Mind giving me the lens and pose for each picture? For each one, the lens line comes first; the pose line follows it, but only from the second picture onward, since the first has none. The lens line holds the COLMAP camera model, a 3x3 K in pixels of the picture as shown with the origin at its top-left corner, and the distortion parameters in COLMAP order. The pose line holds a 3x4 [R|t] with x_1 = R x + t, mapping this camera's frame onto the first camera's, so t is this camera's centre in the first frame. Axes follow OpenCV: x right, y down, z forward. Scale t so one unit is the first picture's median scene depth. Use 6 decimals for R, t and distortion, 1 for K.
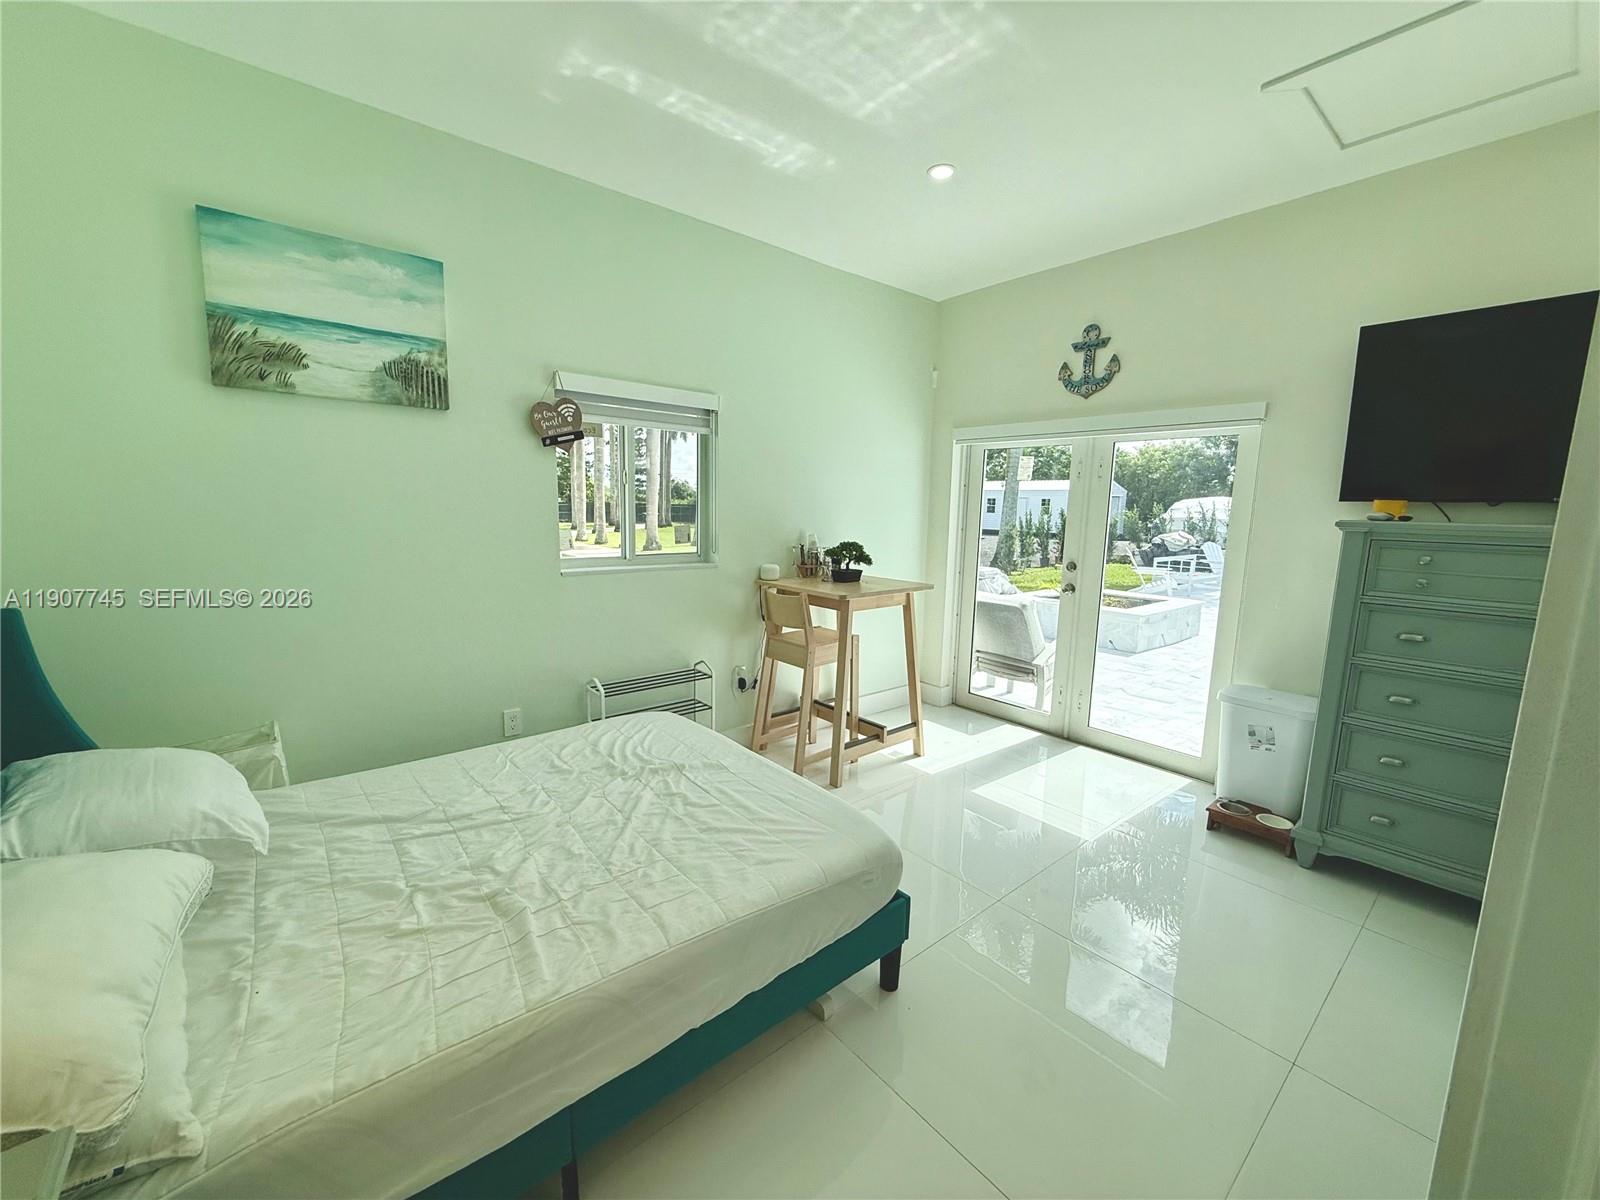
lens RADIAL K [[641.6, 0, 802.3], [0, 641.6, 595.6], [0, 0, 1]] dist [0.000675, -0.000072]
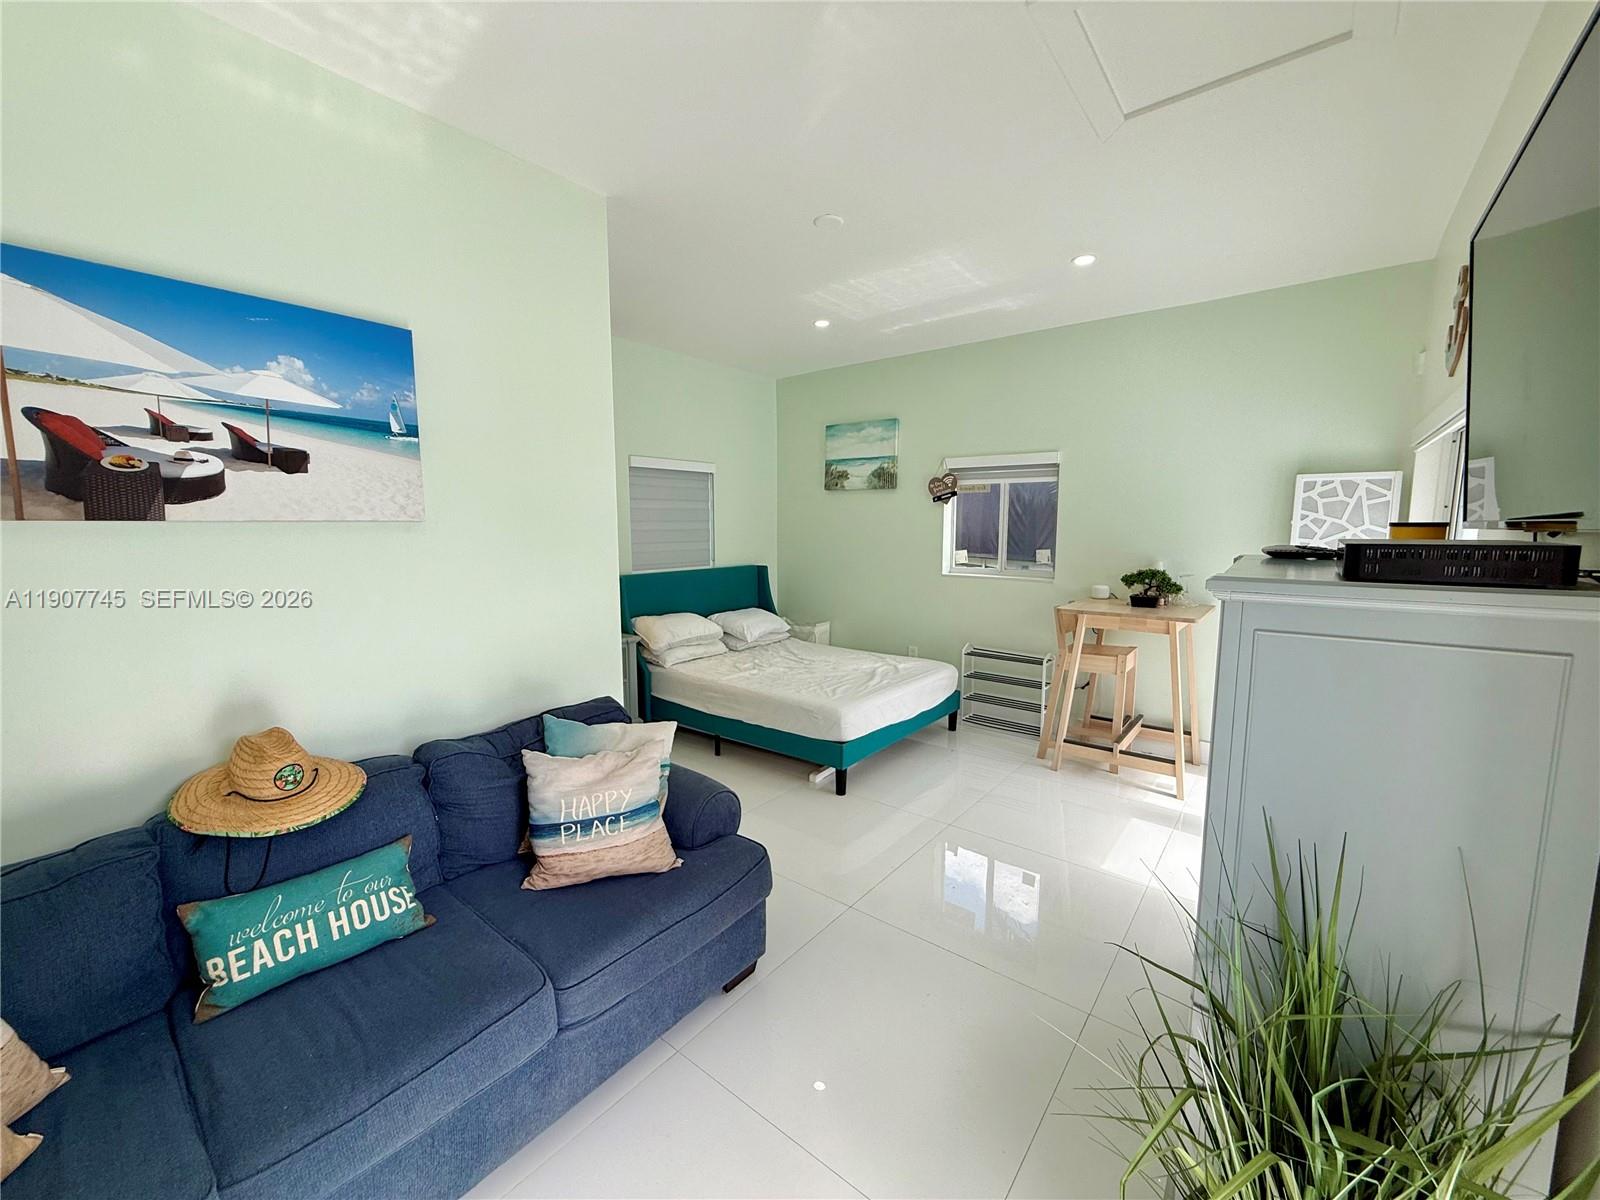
lens RADIAL K [[641.6, 0, 798.3], [0, 641.6, 597.5], [0, 0, 1]] dist [0.000675, -0.000072]
pose [[0.191982, 0.097207, -0.976572, 1.547173], [-0.135771, 0.988145, 0.071668, -0.056546], [0.971961, 0.118831, 0.202904, 0.362164]]
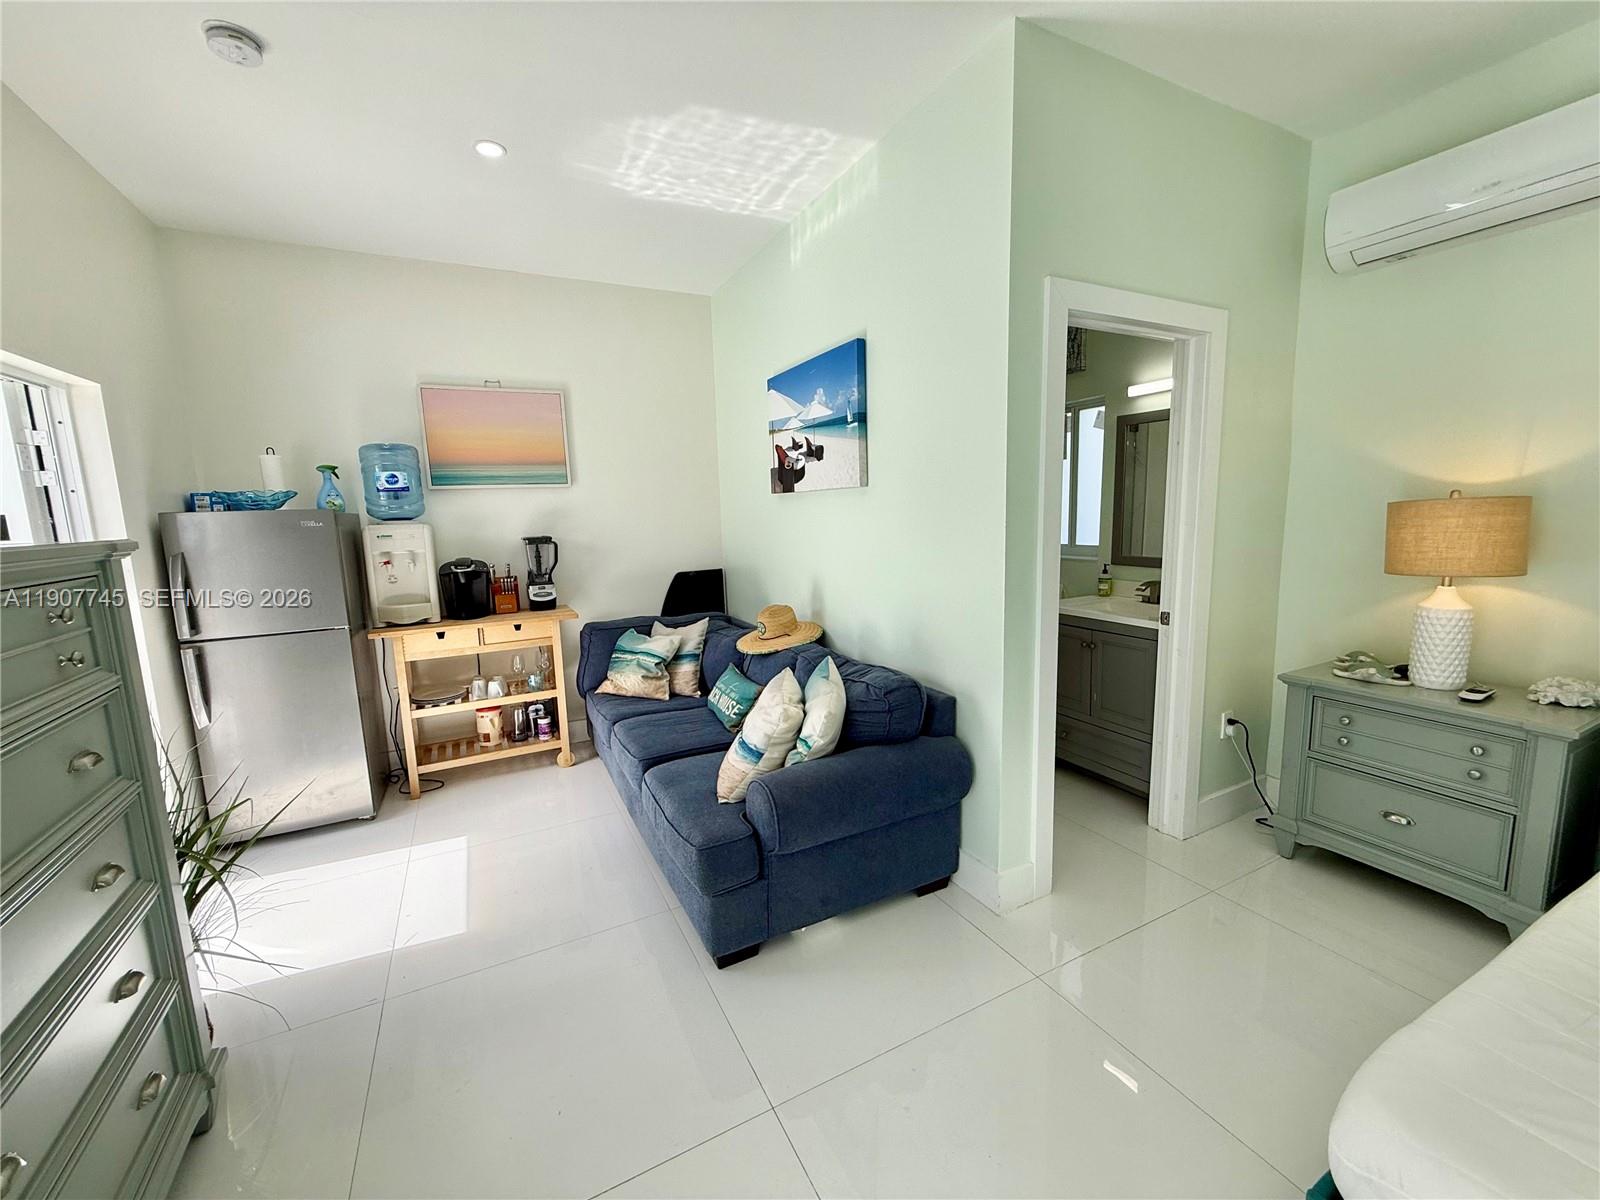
lens RADIAL K [[641.6, 0, 792.9], [0, 641.6, 601.1], [0, 0, 1]] dist [0.000675, -0.000072]
pose [[-0.971846, -0.020165, 0.234751, 0.382830], [0.048251, 0.958183, 0.282060, -0.163153], [-0.230622, 0.285446, -0.930233, 1.200710]]
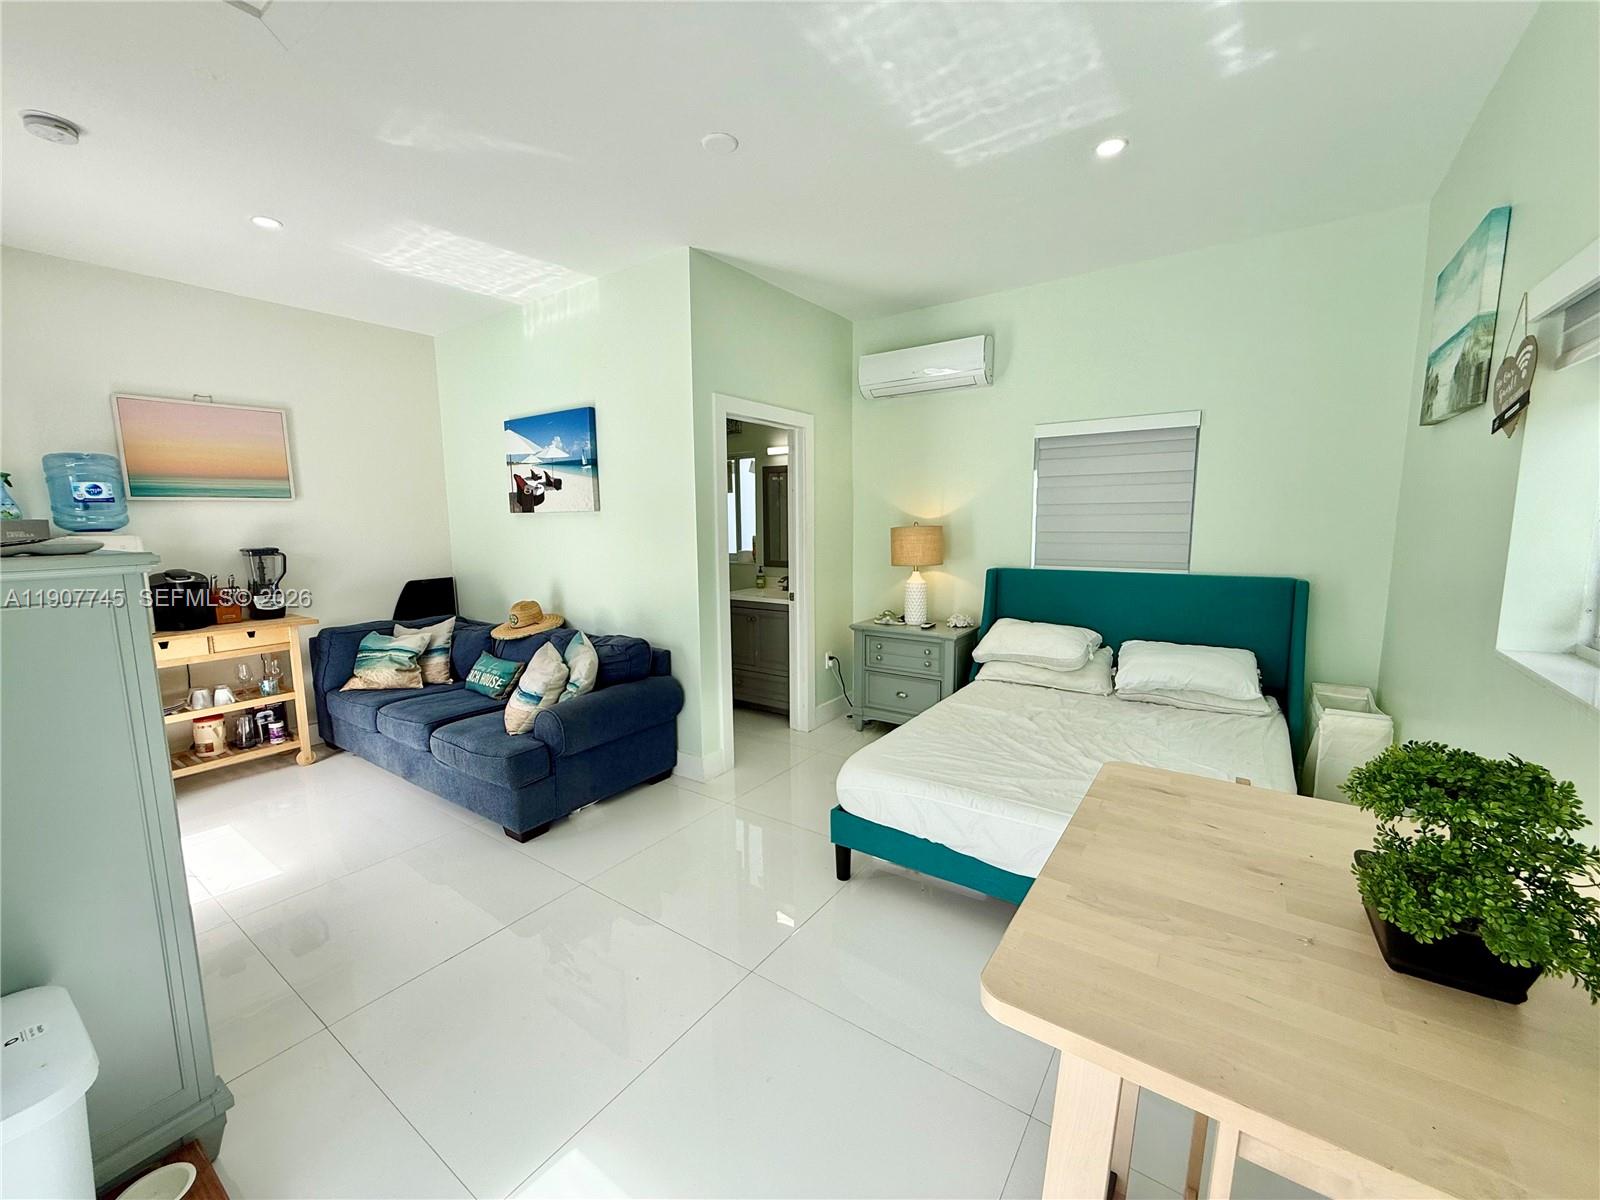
lens RADIAL K [[641.6, 0, 796.4], [0, 641.6, 598.1], [0, 0, 1]] dist [0.000675, -0.000072]
pose [[-0.969406, 0.025099, -0.244177, 0.448200], [-0.039801, 0.965523, 0.257259, -0.255574], [0.242215, 0.259106, -0.934984, 1.742507]]
